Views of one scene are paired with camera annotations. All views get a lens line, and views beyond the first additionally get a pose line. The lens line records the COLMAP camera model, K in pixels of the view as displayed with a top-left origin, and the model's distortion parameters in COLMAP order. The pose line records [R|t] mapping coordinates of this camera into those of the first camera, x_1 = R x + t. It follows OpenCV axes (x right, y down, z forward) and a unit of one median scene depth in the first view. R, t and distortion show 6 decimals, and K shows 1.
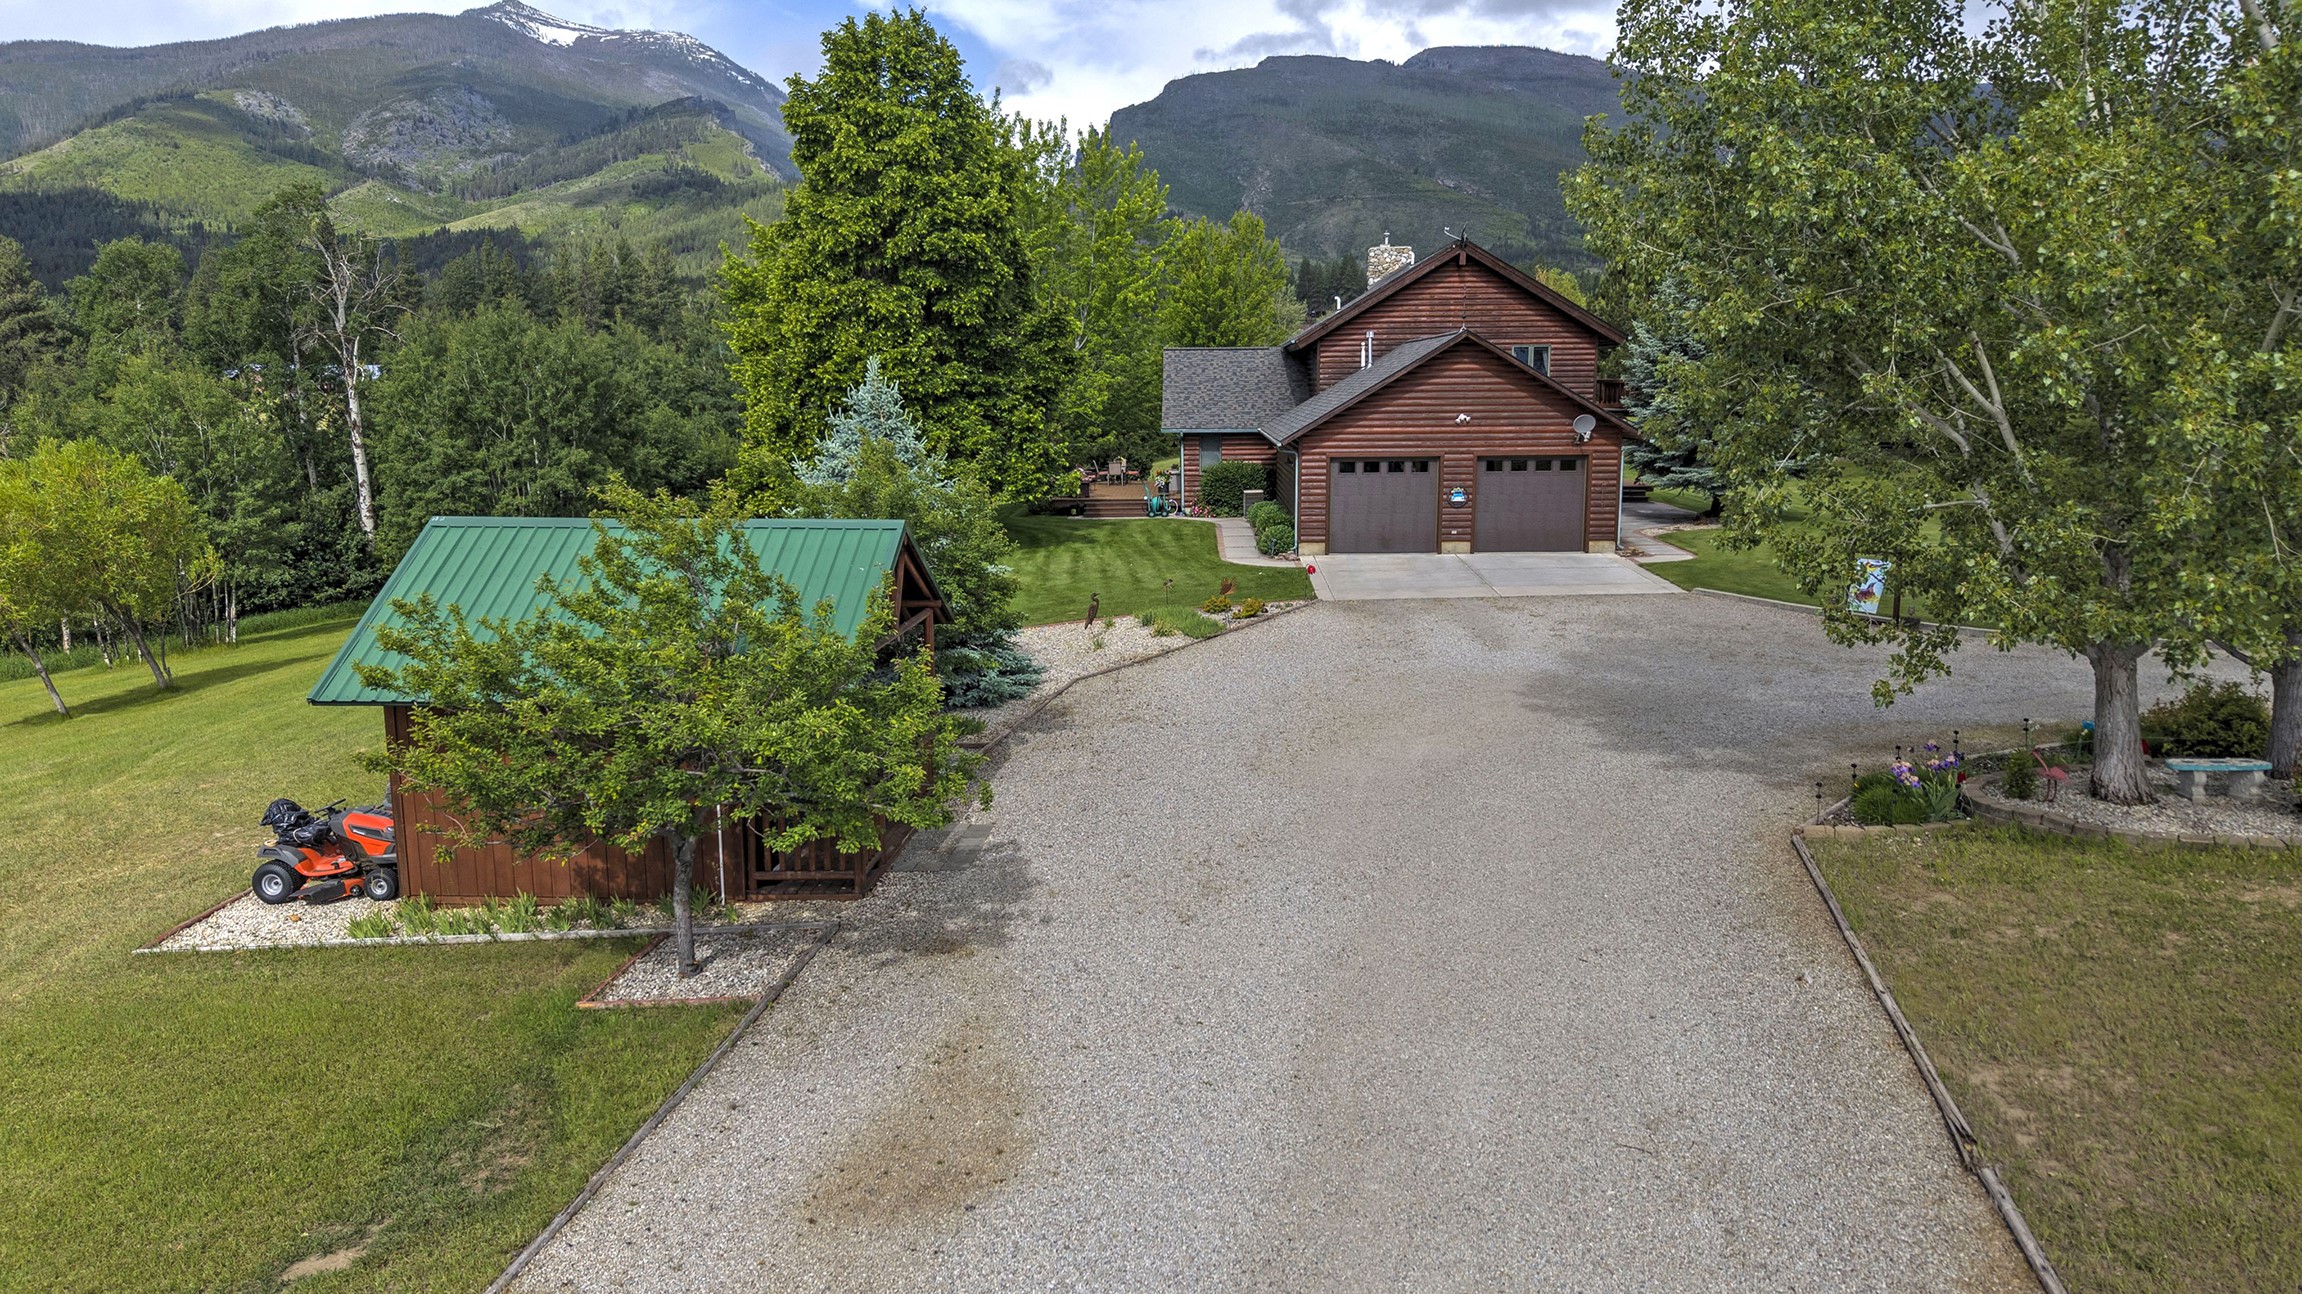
lens RADIAL K [[1616.9, 0, 1180.2], [0, 1616.9, 691.6], [0, 0, 1]] dist [0.019547, -0.003180]
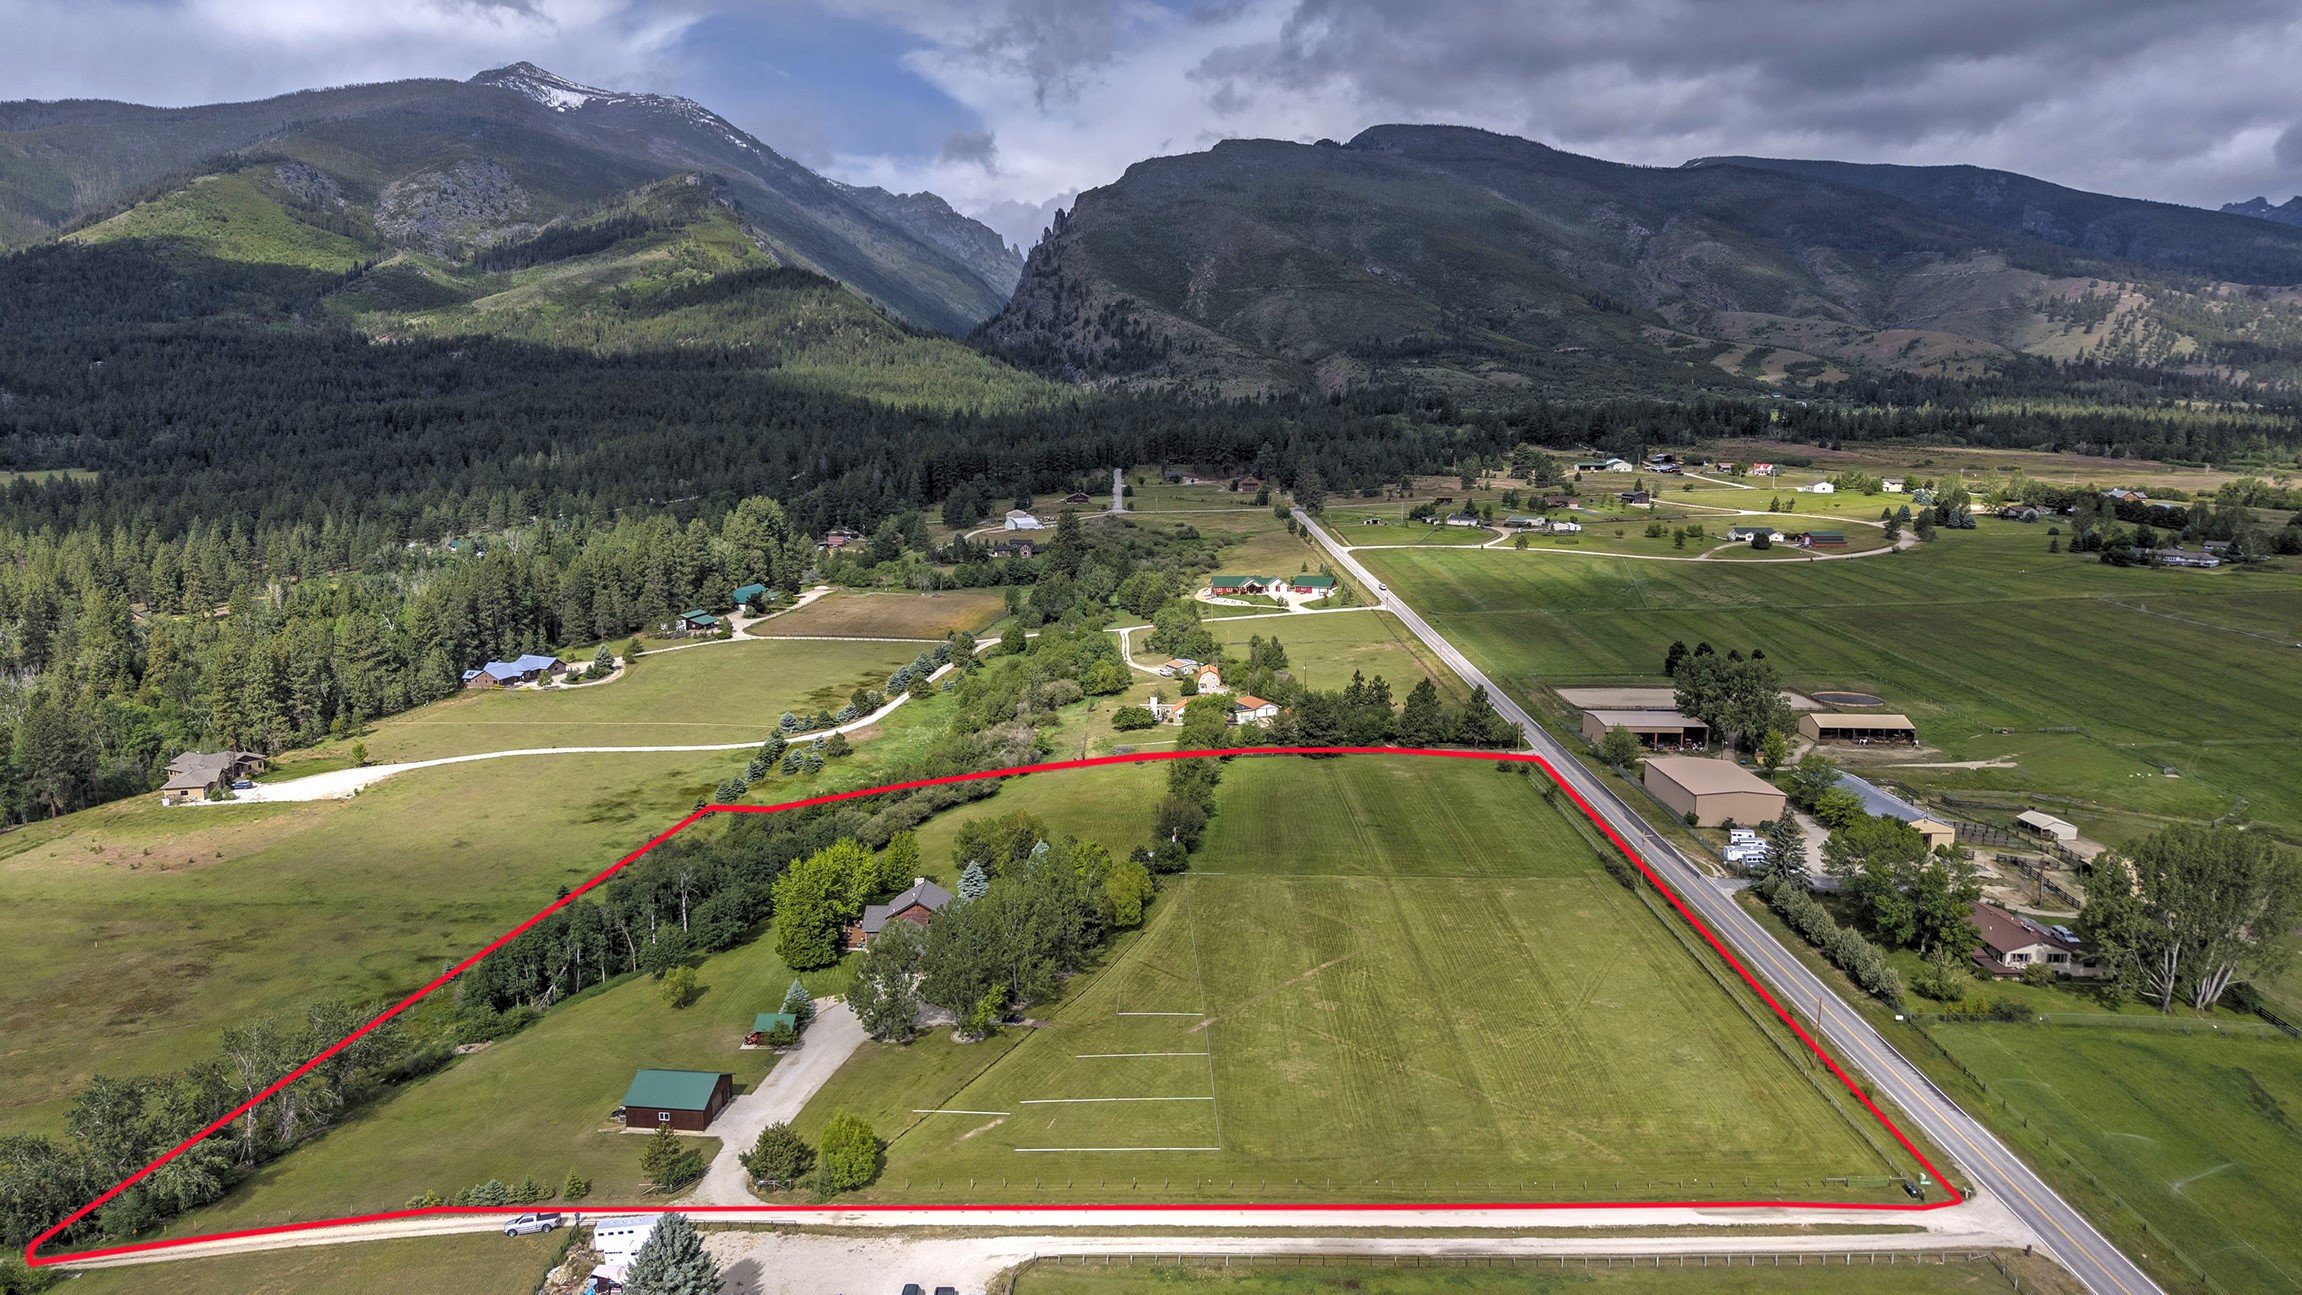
lens RADIAL K [[1685.6, 0, 1227.9], [0, 1685.6, 661.3], [0, 0, 1]] dist [0.007309, -0.006736]
pose [[0.999607, 0.010788, 0.025875, 1.173993], [-0.010628, 0.999924, -0.006282, -1.168286], [-0.025941, 0.006005, 0.999645, -5.090510]]
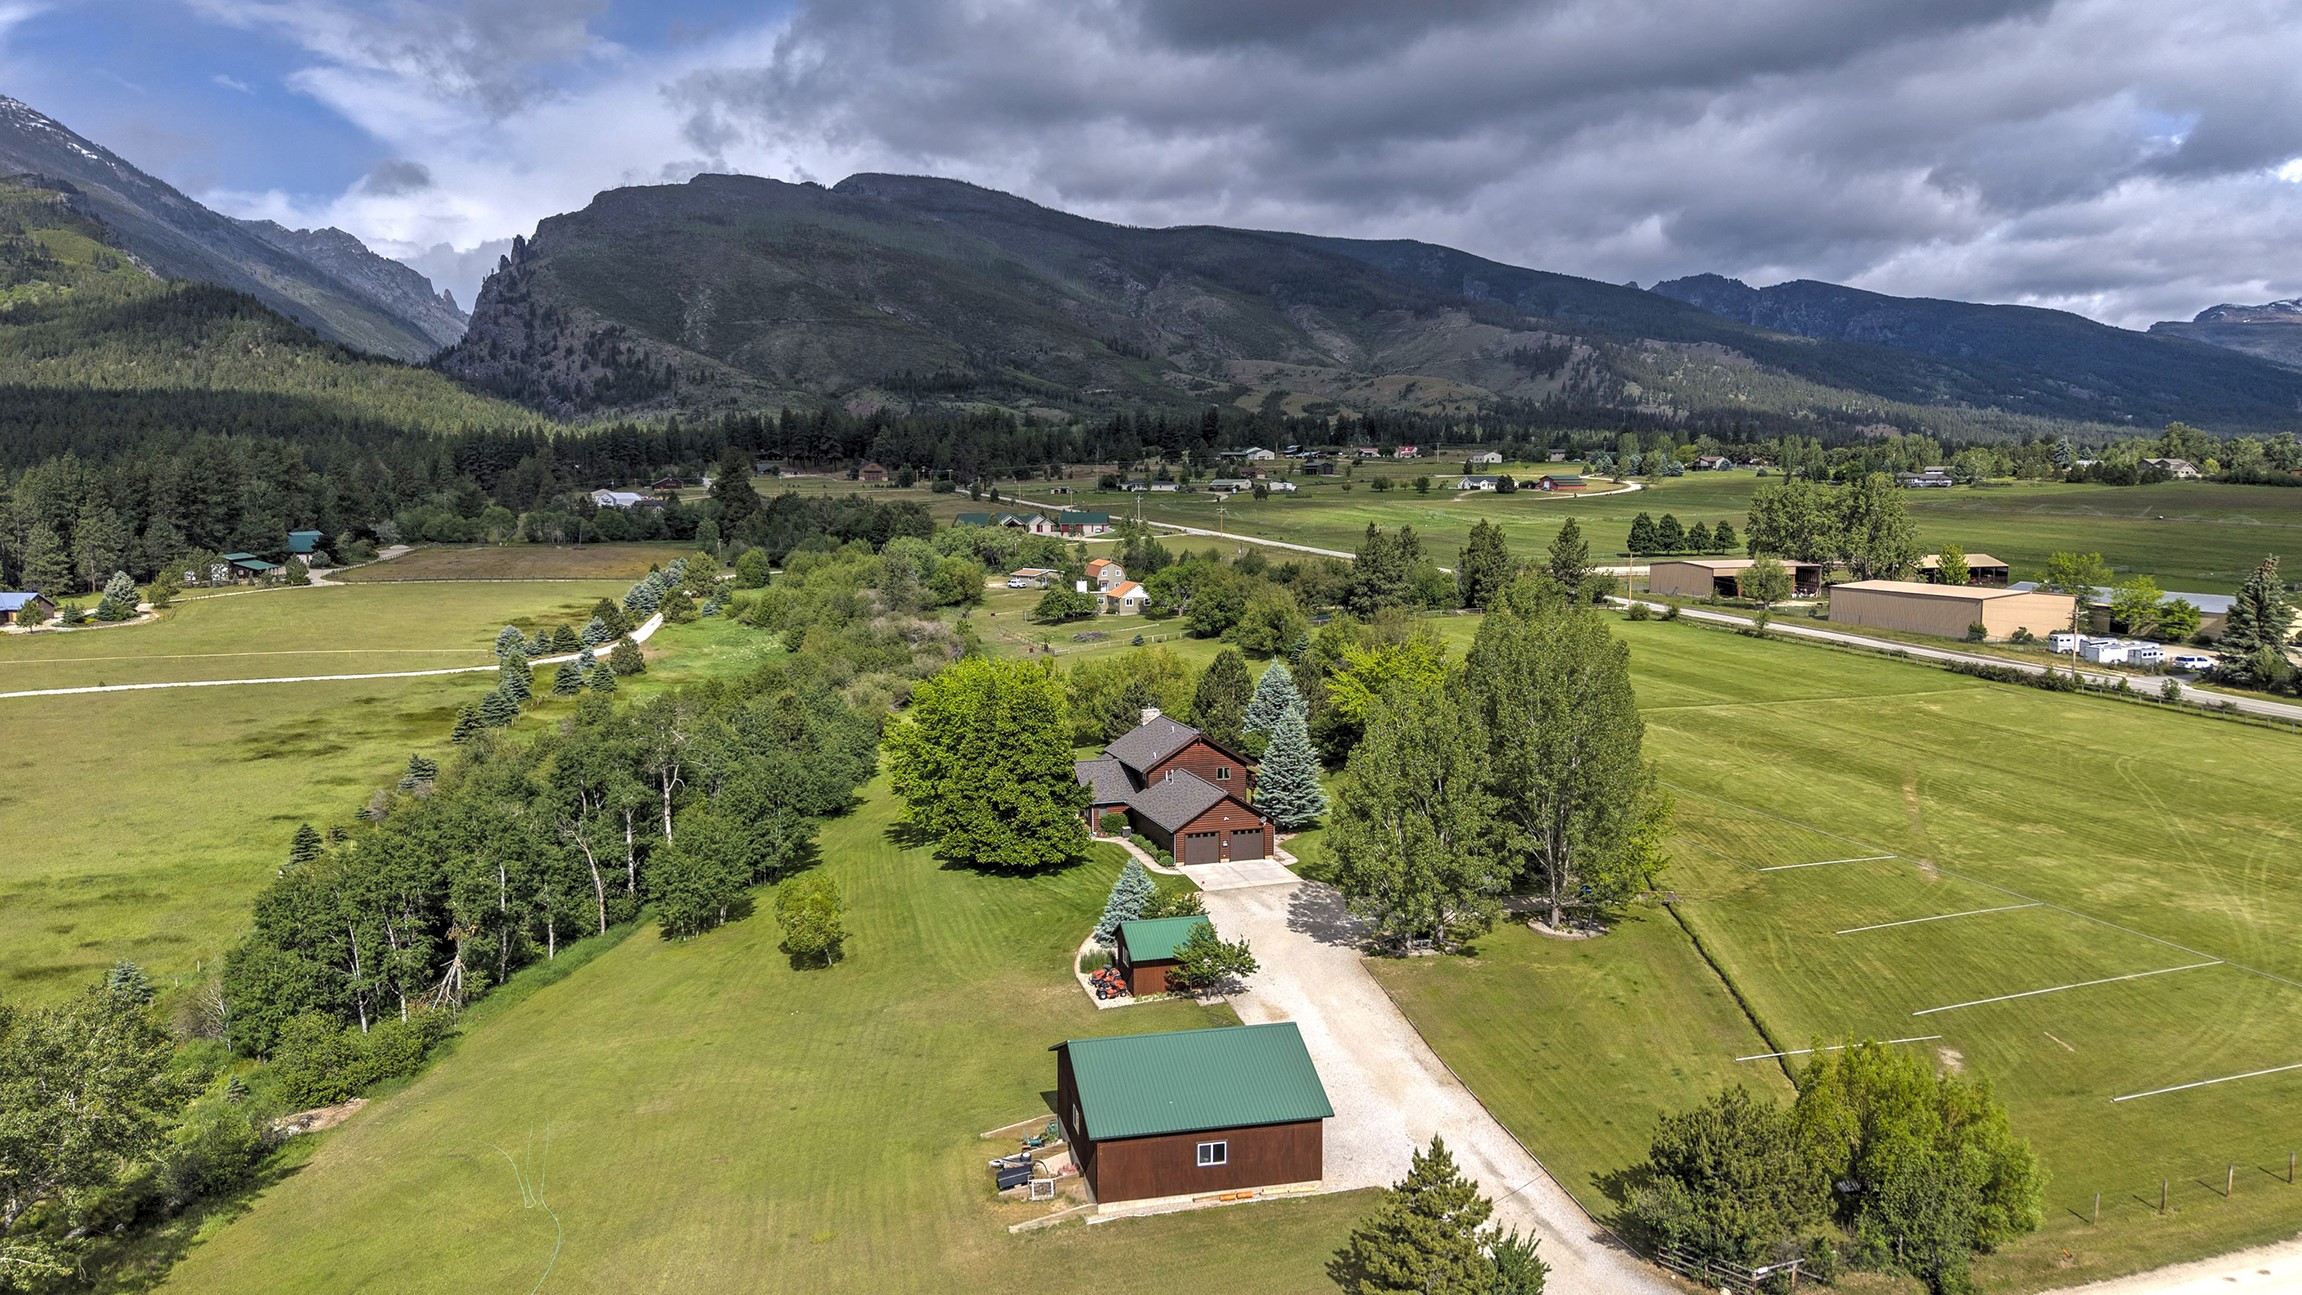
lens RADIAL K [[1636.1, 0, 1211.5], [0, 1636.1, 641.2], [0, 0, 1]] dist [0.005904, -0.007333]
pose [[0.932896, -0.029406, 0.358945, -0.882908], [0.058707, 0.995747, -0.071006, -0.267966], [-0.355330, 0.087313, 0.930654, -1.761980]]
